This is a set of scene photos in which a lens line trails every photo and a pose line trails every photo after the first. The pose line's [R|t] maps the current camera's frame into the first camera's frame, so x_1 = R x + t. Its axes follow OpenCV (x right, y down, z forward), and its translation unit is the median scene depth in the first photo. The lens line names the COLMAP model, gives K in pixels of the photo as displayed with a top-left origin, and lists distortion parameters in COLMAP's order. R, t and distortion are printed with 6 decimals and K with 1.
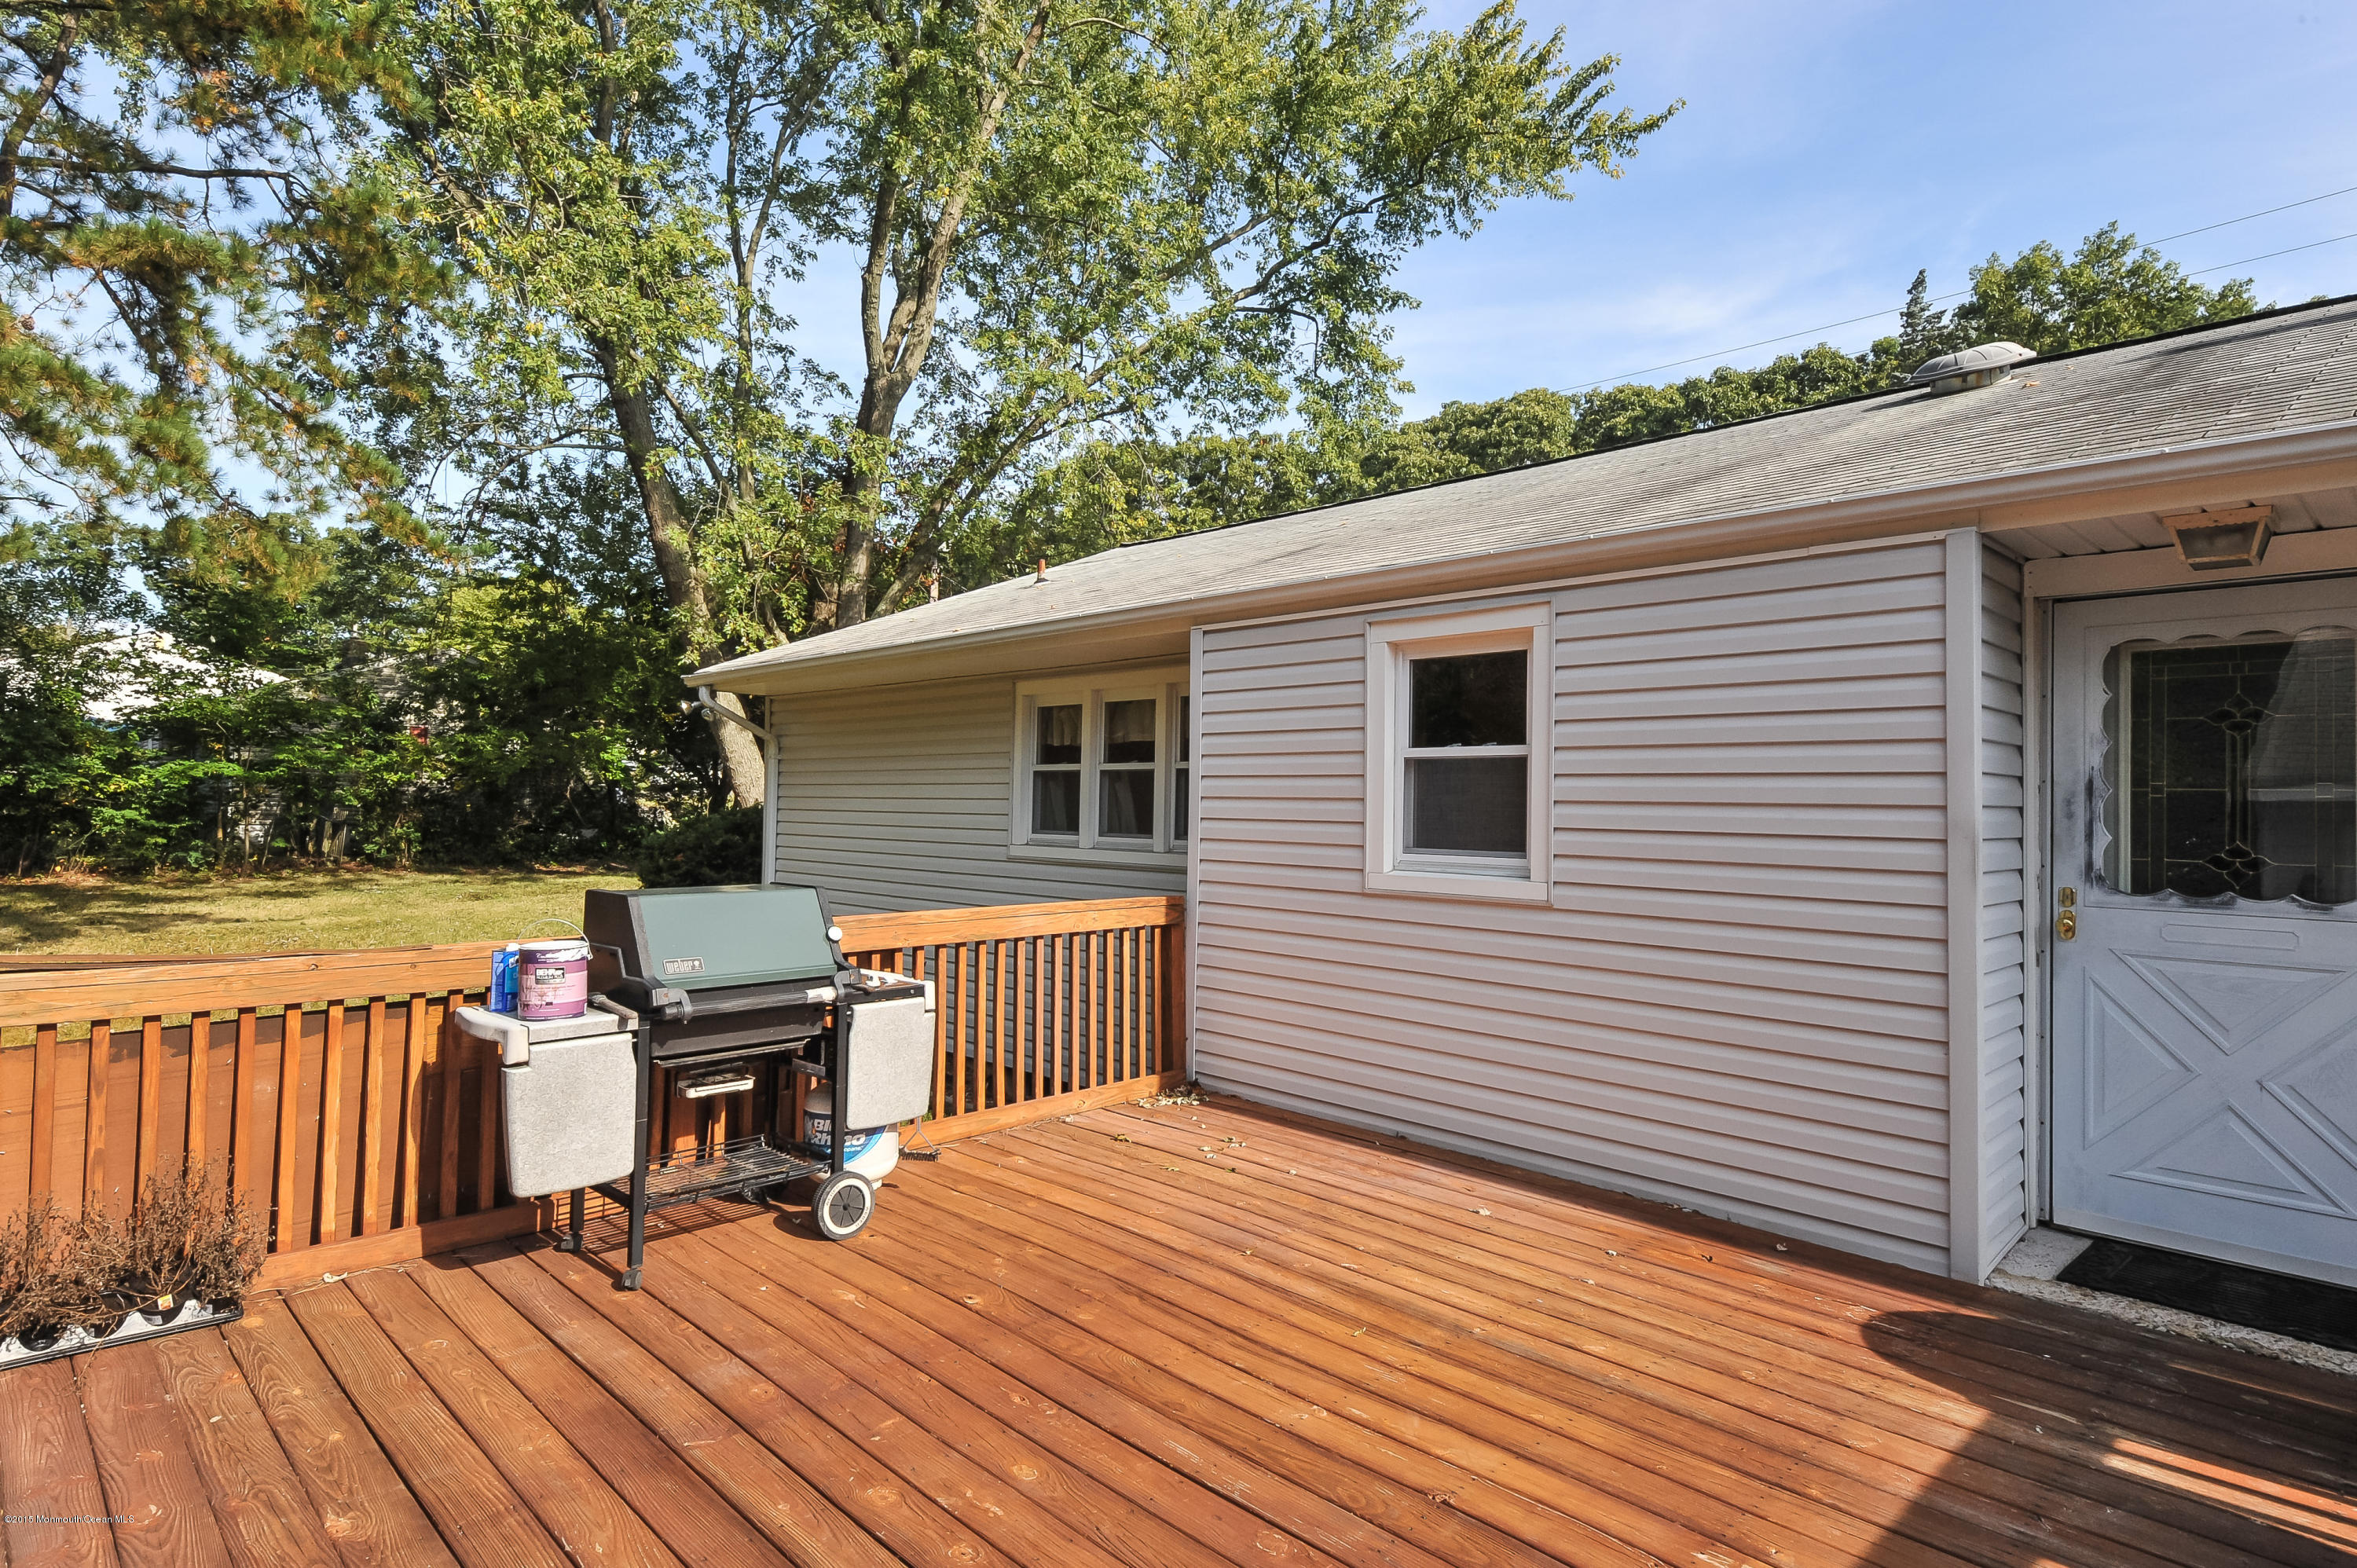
lens RADIAL K [[1194.7, 0, 1221.0], [0, 1194.7, 775.2], [0, 0, 1]] dist [-0.002278, -0.002064]
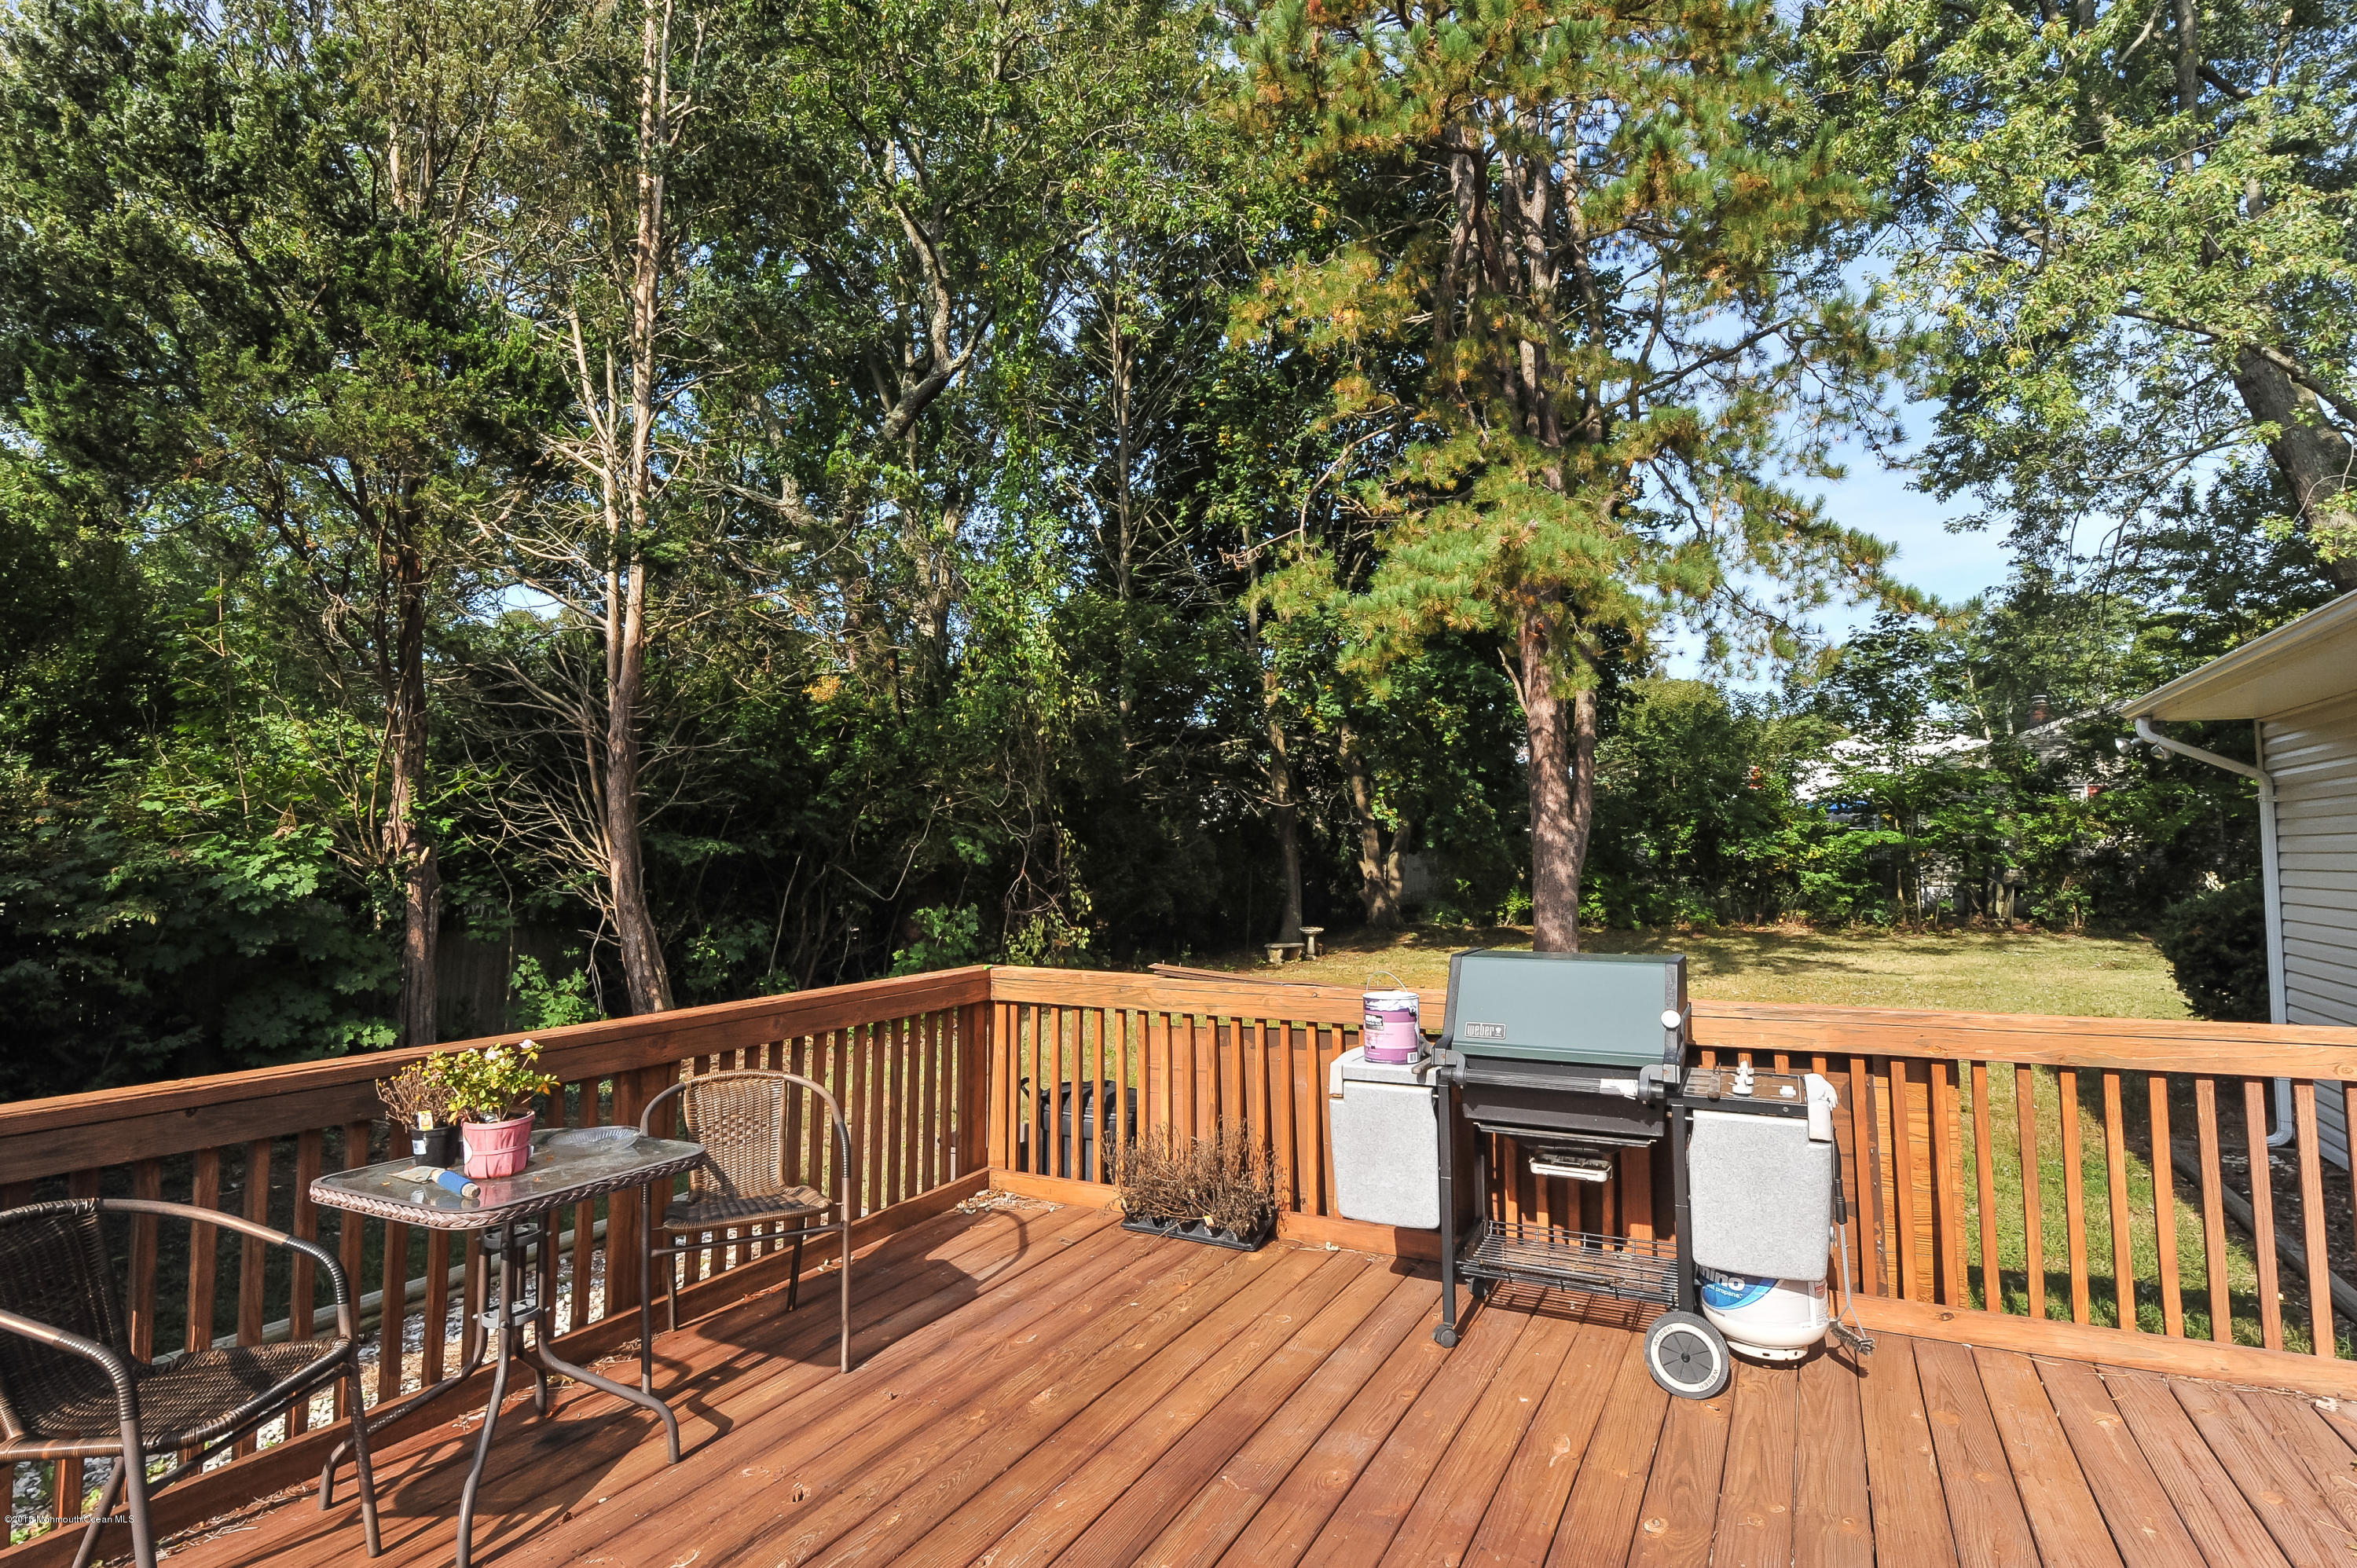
lens RADIAL K [[1194.7, 0, 1221.0], [0, 1194.7, 775.2], [0, 0, 1]] dist [-0.002278, -0.002064]
pose [[0.306801, -0.080168, -0.948391, 0.120437], [0.030442, 0.996763, -0.074409, 0.004686], [0.951287, -0.006042, 0.308248, 0.136692]]
